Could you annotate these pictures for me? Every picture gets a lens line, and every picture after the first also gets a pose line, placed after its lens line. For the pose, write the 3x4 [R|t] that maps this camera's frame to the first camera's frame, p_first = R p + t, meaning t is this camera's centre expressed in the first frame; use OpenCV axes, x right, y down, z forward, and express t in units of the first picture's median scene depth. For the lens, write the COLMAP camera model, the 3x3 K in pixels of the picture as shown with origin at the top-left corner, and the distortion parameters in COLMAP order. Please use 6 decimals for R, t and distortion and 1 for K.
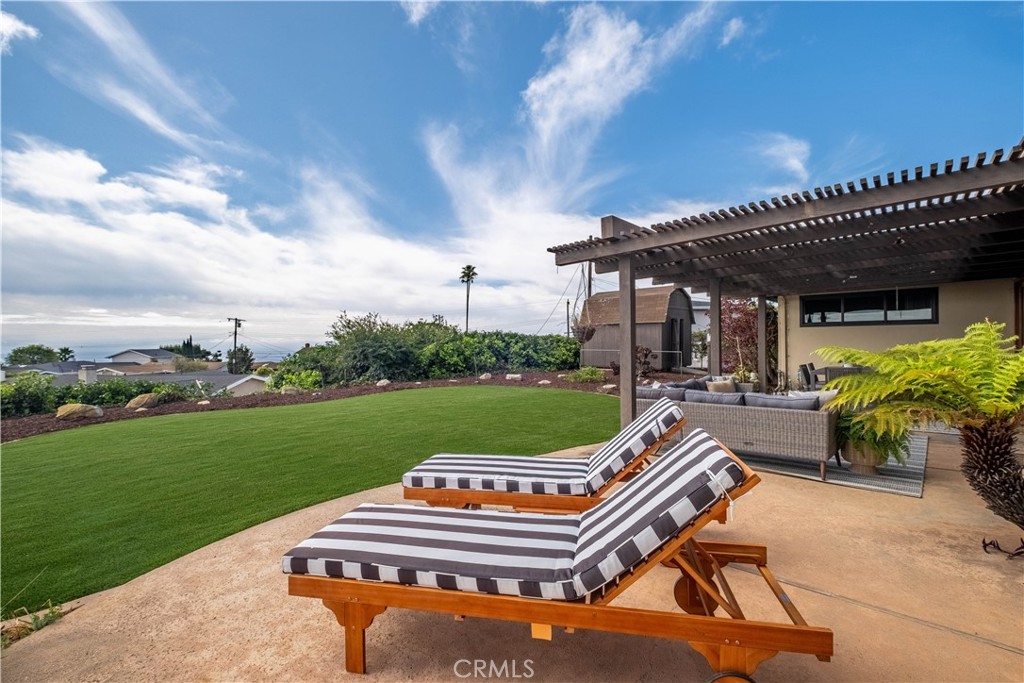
lens RADIAL K [[453.0, 0, 512.9], [0, 453.0, 342.0], [0, 0, 1]] dist [0.019294, 0.000120]
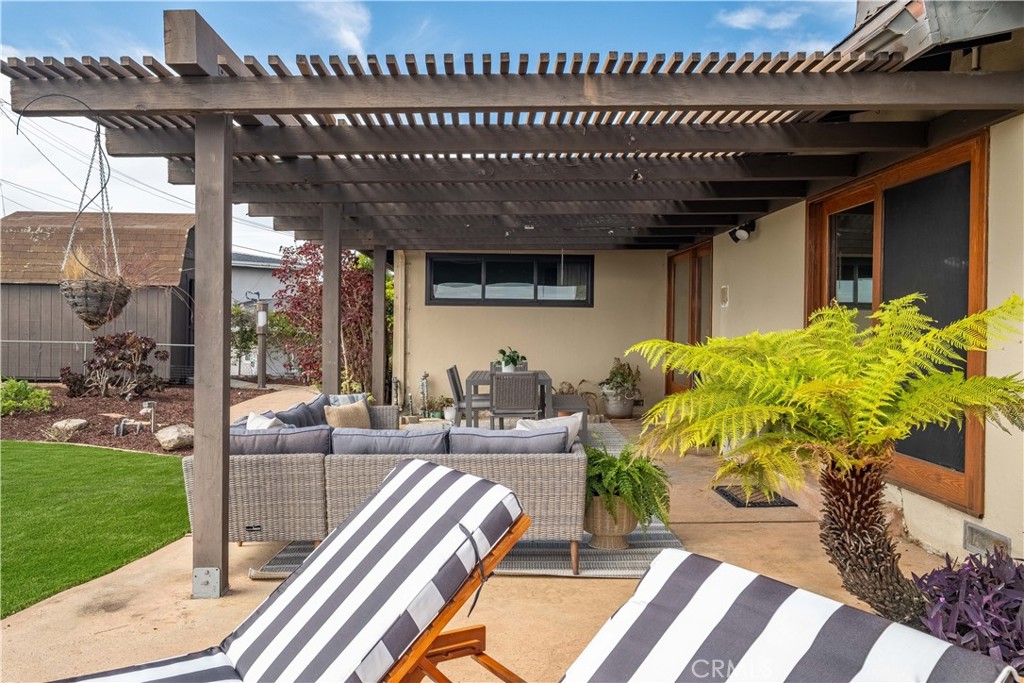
lens RADIAL K [[847.3, 0, 511.4], [0, 847.3, 345.2], [0, 0, 1]] dist [0.024728, -0.010447]
pose [[0.732808, 0.002273, 0.680432, -0.081833], [-0.017636, 0.999722, 0.015653, 0.001160], [-0.680207, -0.023471, 0.732644, 0.229022]]
